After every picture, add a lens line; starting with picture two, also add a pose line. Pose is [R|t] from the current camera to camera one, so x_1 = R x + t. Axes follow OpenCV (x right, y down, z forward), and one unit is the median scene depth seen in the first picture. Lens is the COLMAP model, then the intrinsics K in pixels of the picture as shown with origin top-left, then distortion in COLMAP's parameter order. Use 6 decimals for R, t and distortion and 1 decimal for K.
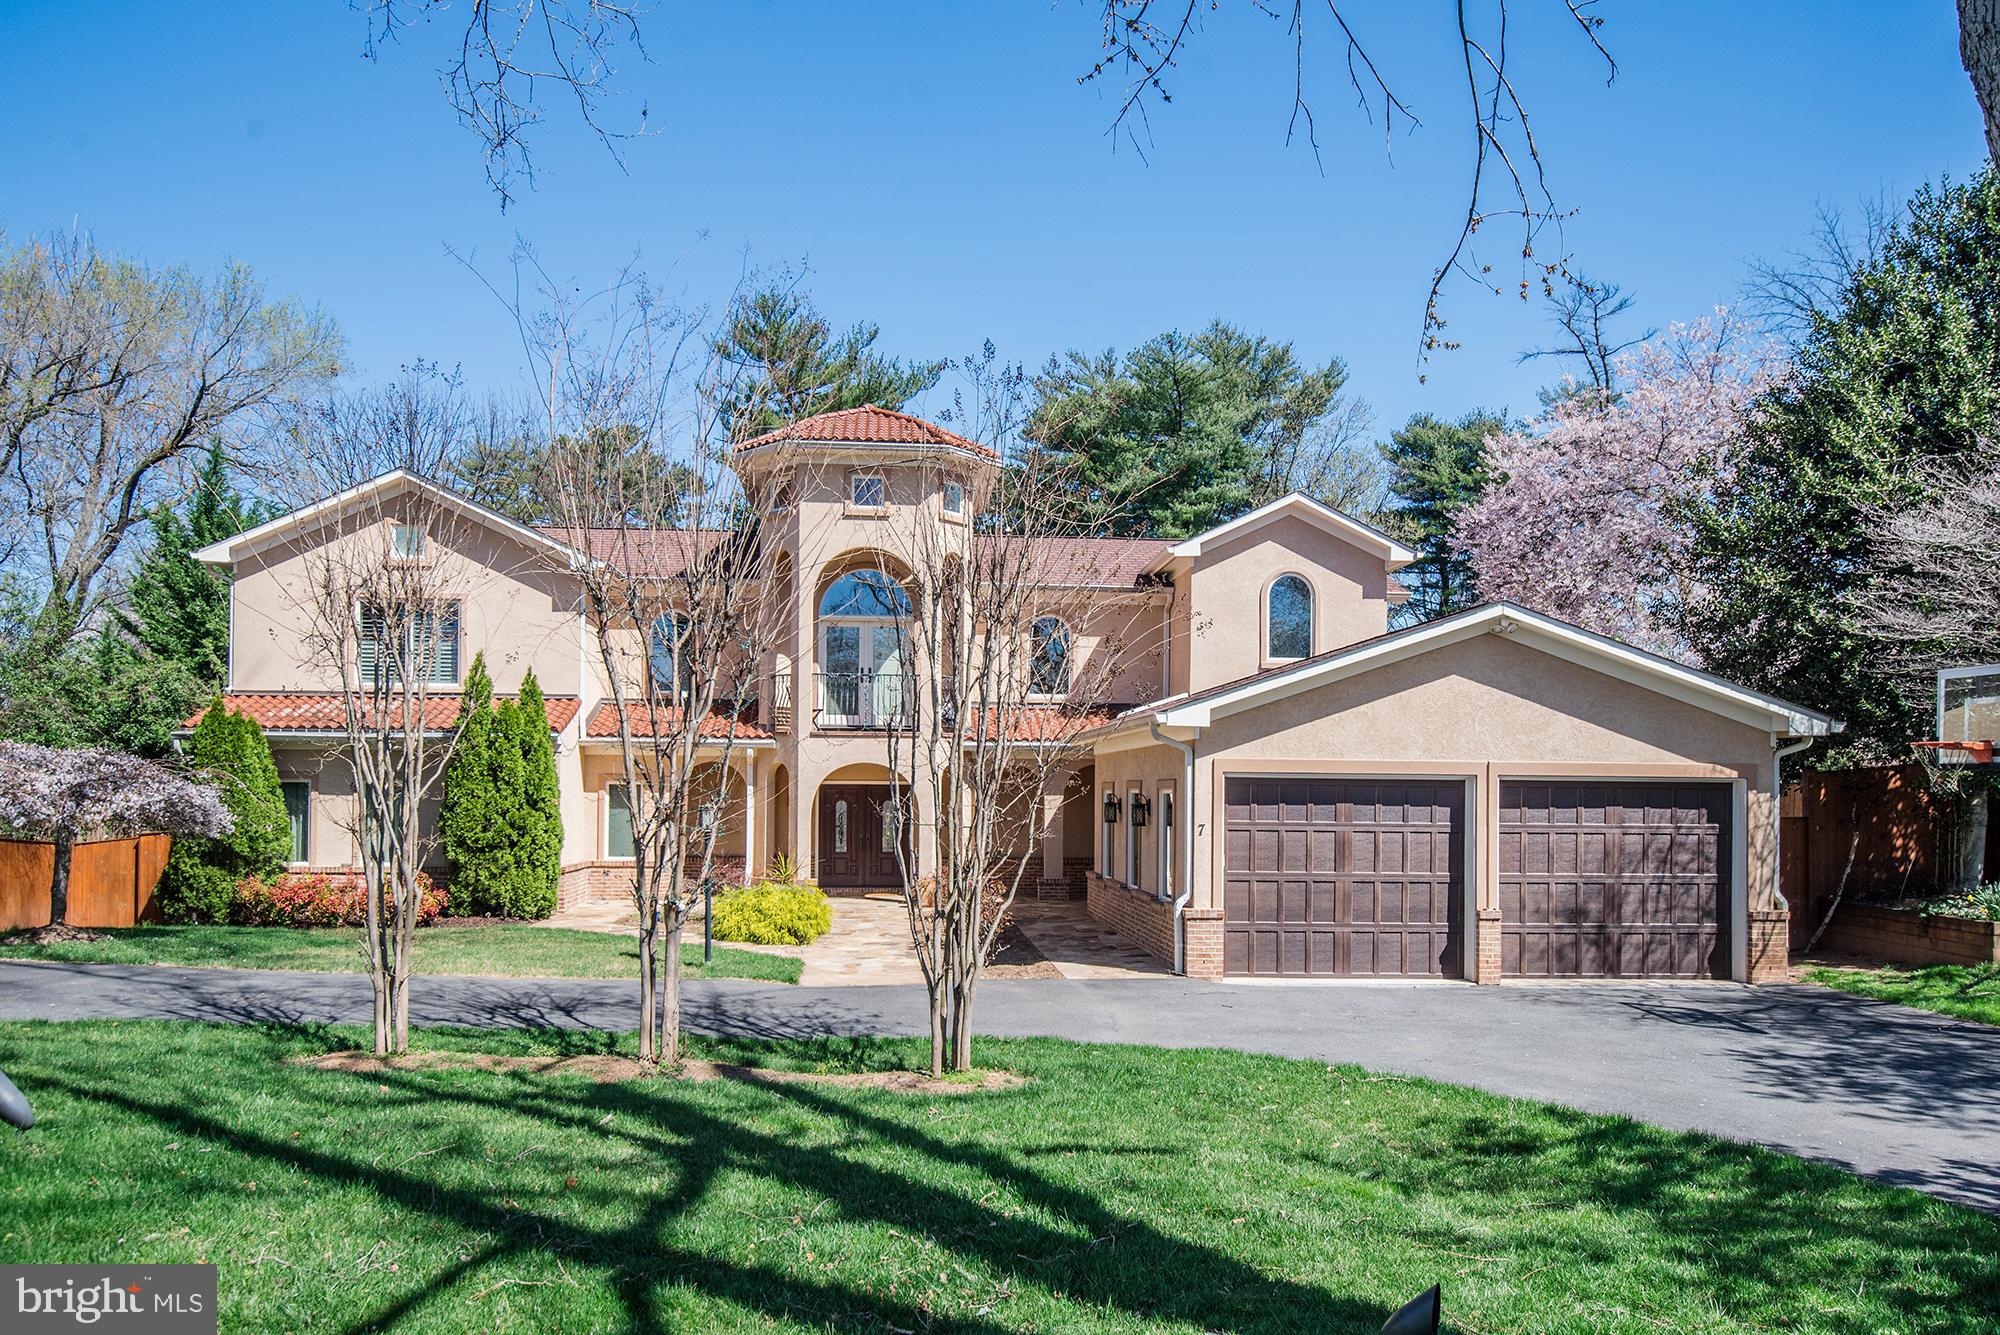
lens RADIAL K [[1460.9, 0, 1000.9], [0, 1460.9, 764.1], [0, 0, 1]] dist [0.006345, 0.056052]
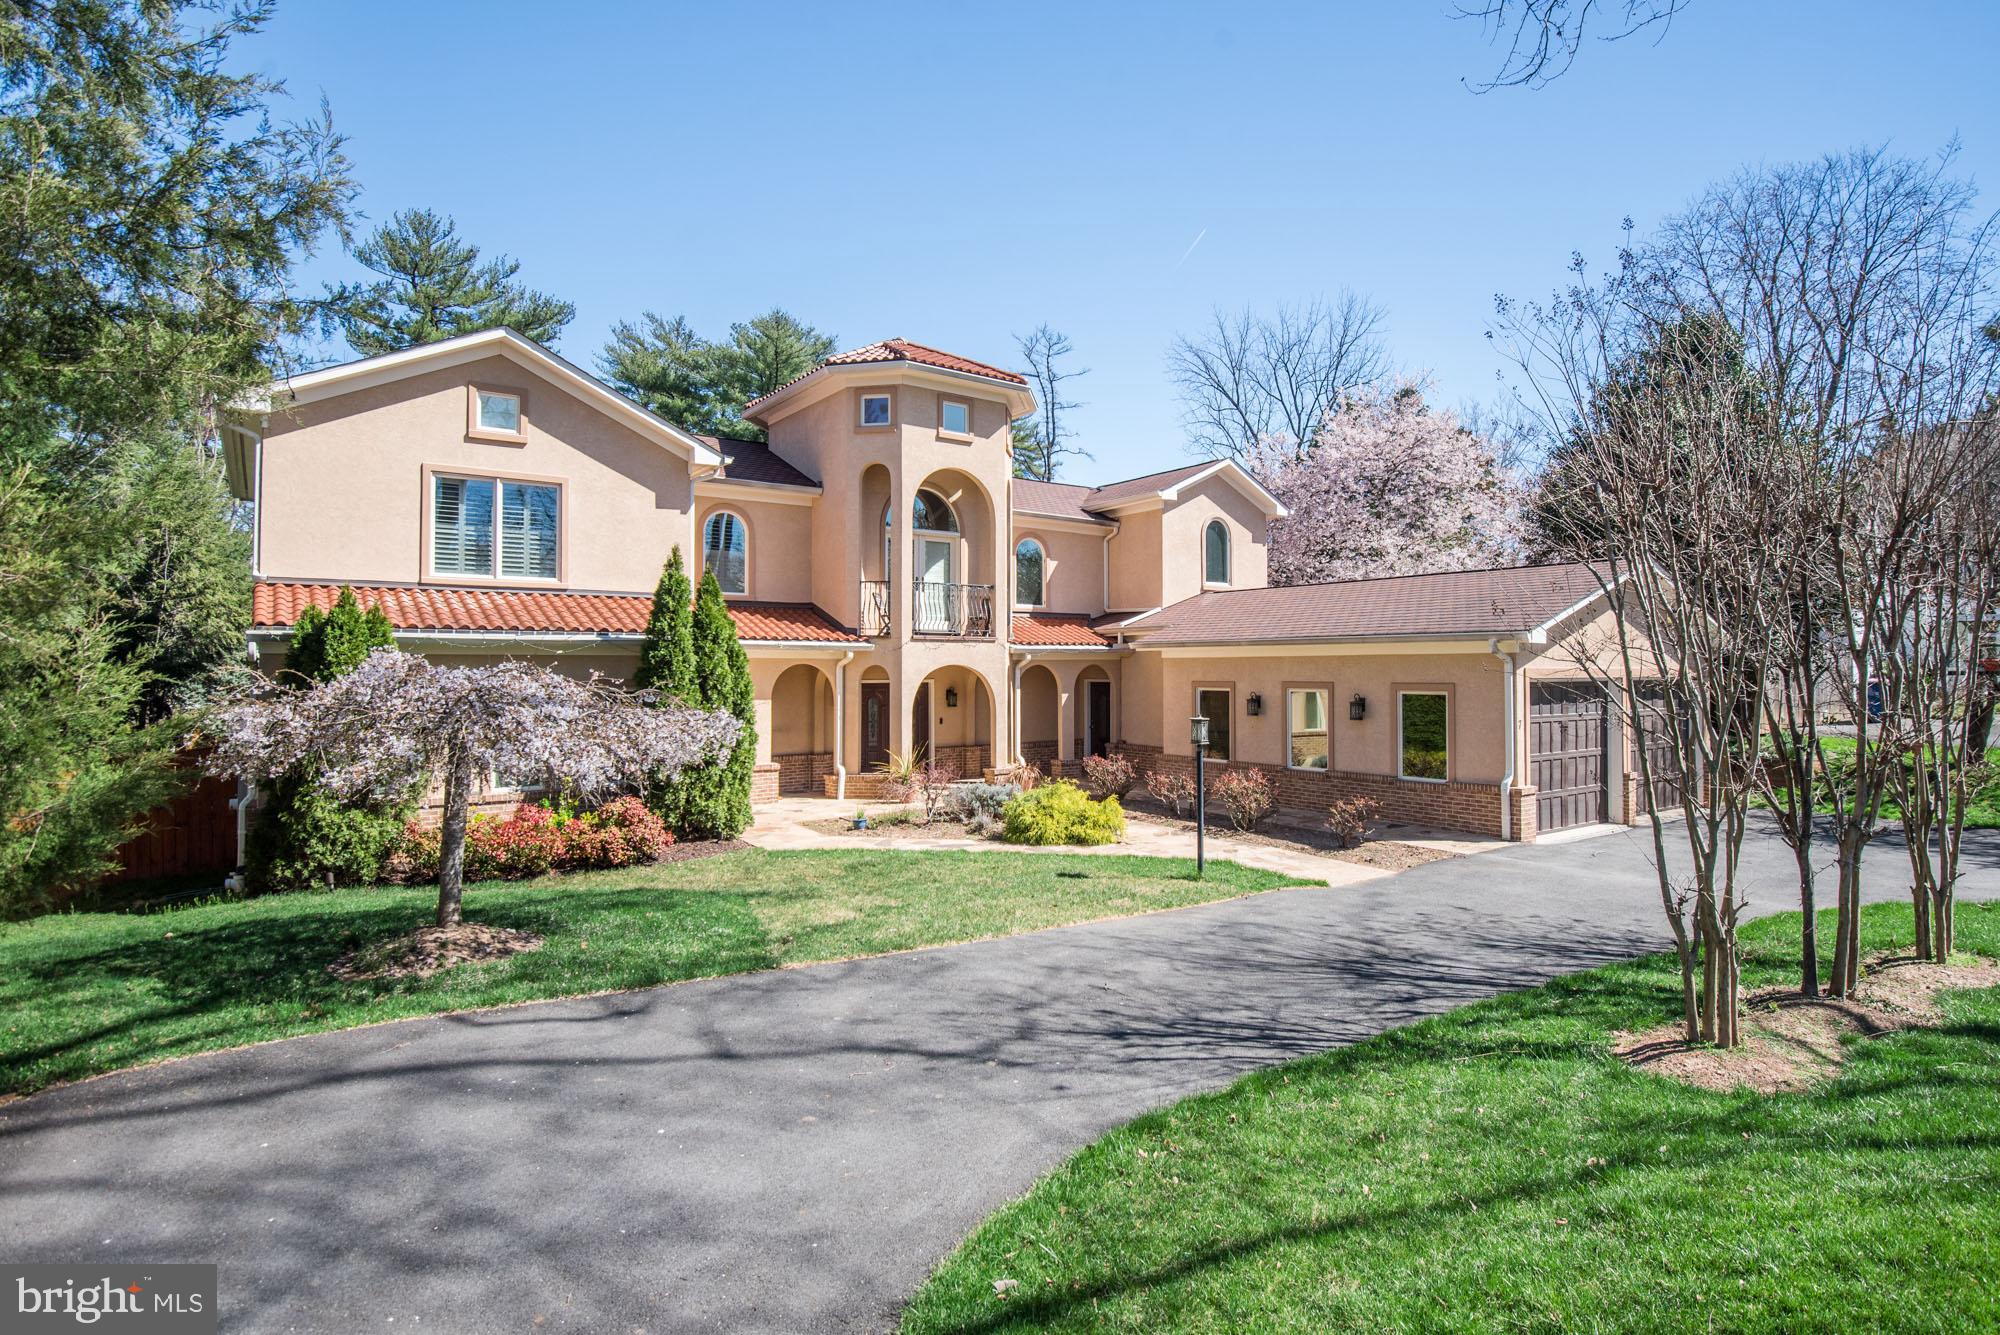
lens RADIAL K [[1045.1, 0, 1044.1], [0, 1045.1, 638.2], [0, 0, 1]] dist [-0.000084, -0.001266]
pose [[0.841264, 0.007308, 0.540575, -0.461459], [-0.001981, 0.999944, -0.010434, -0.012665], [-0.540621, 0.007707, 0.841231, 0.303950]]
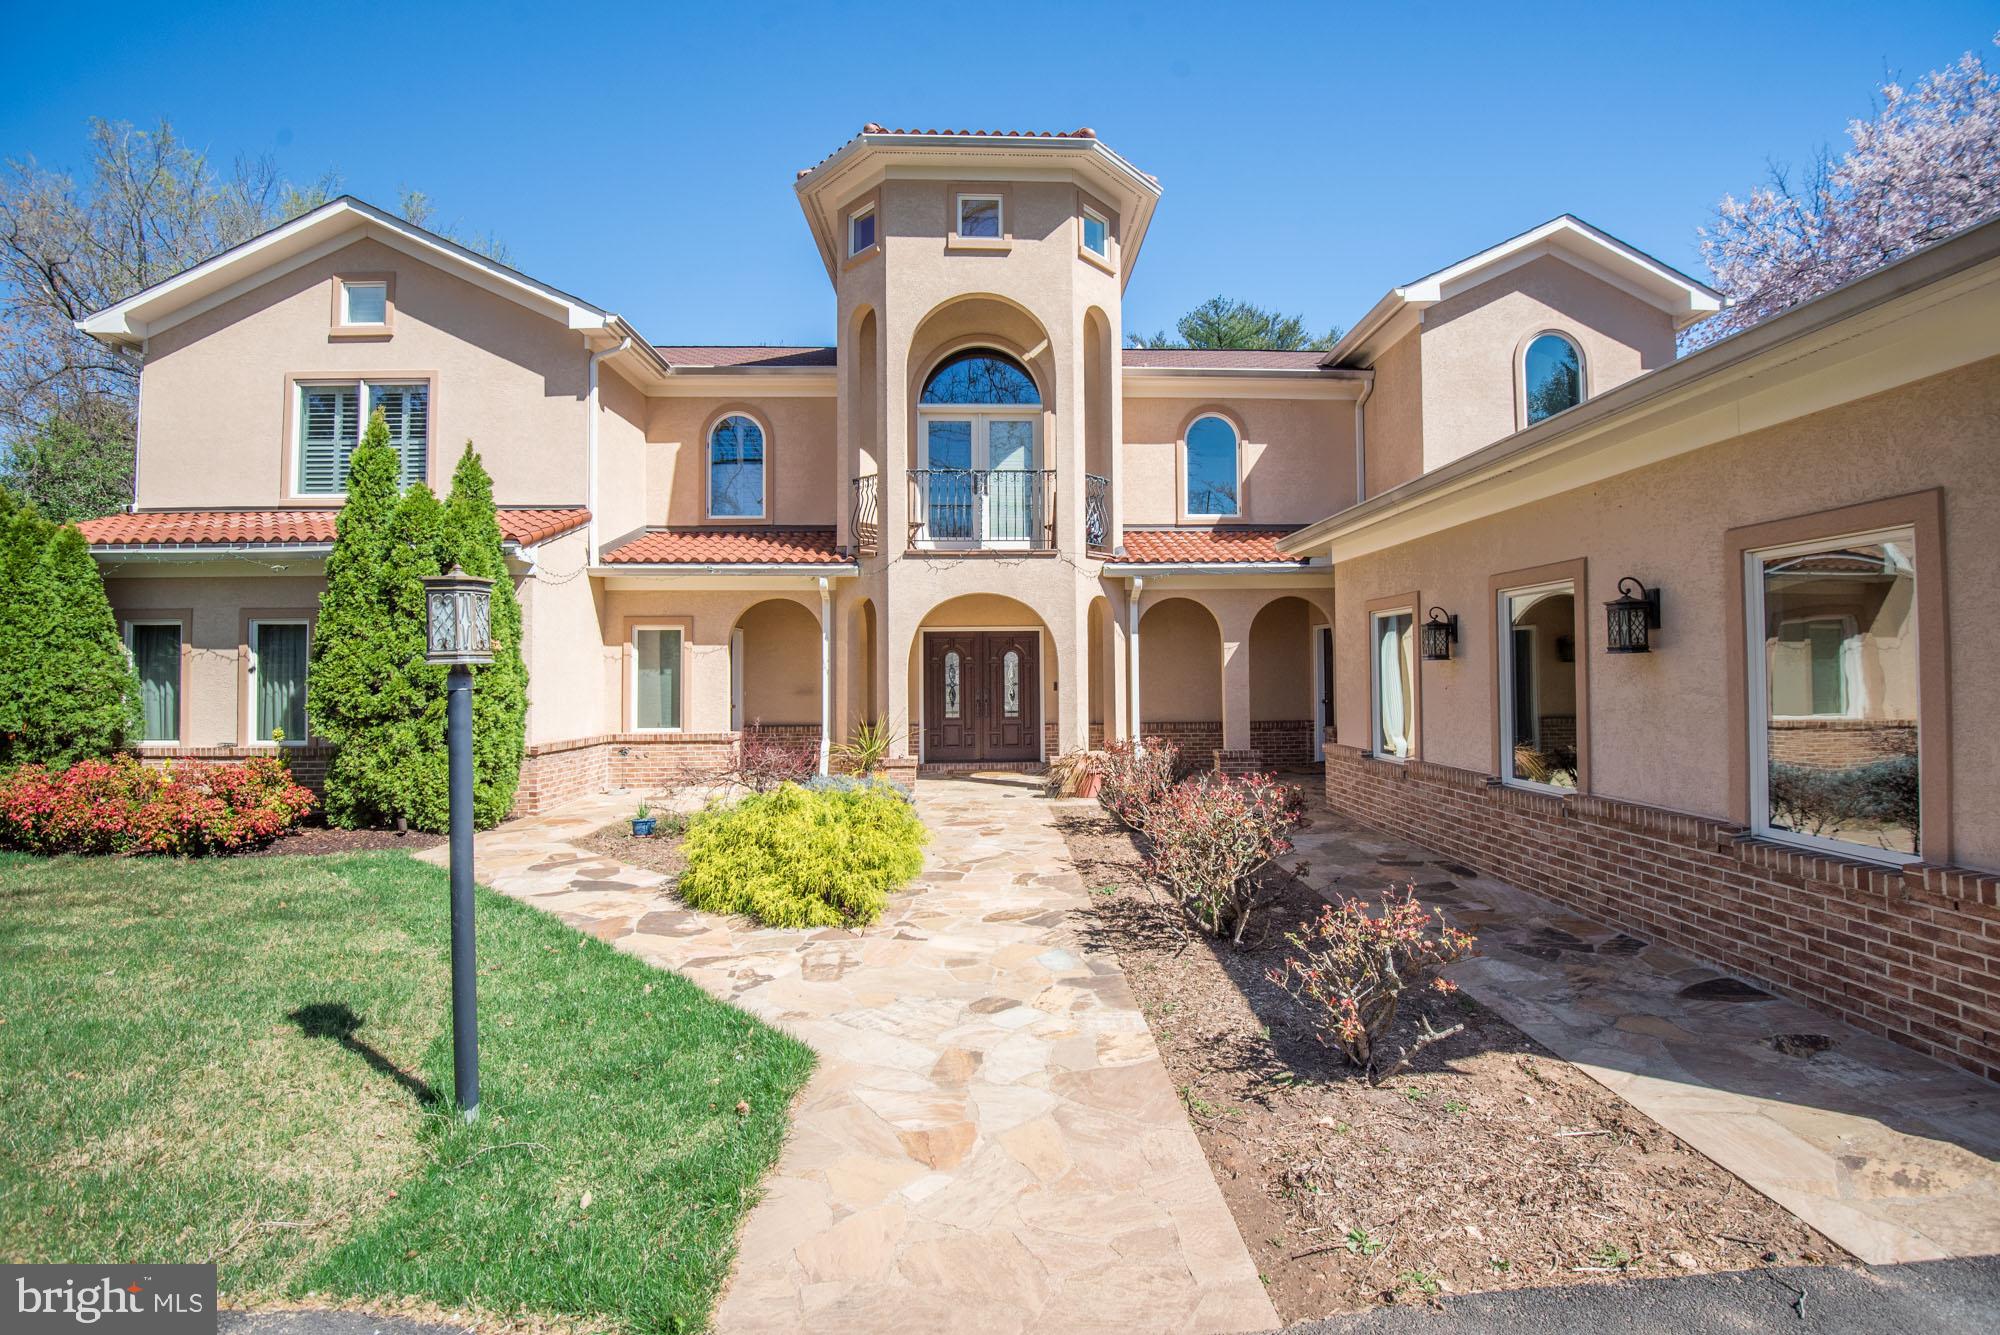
lens RADIAL K [[920.9, 0, 1031.0], [0, 920.9, 647.4], [0, 0, 1]] dist [-0.026161, -0.001376]
pose [[0.999288, -0.015763, -0.034286, -0.053901], [0.015350, 0.999807, -0.012288, 0.031822], [0.034473, 0.011753, 0.999337, 0.554320]]
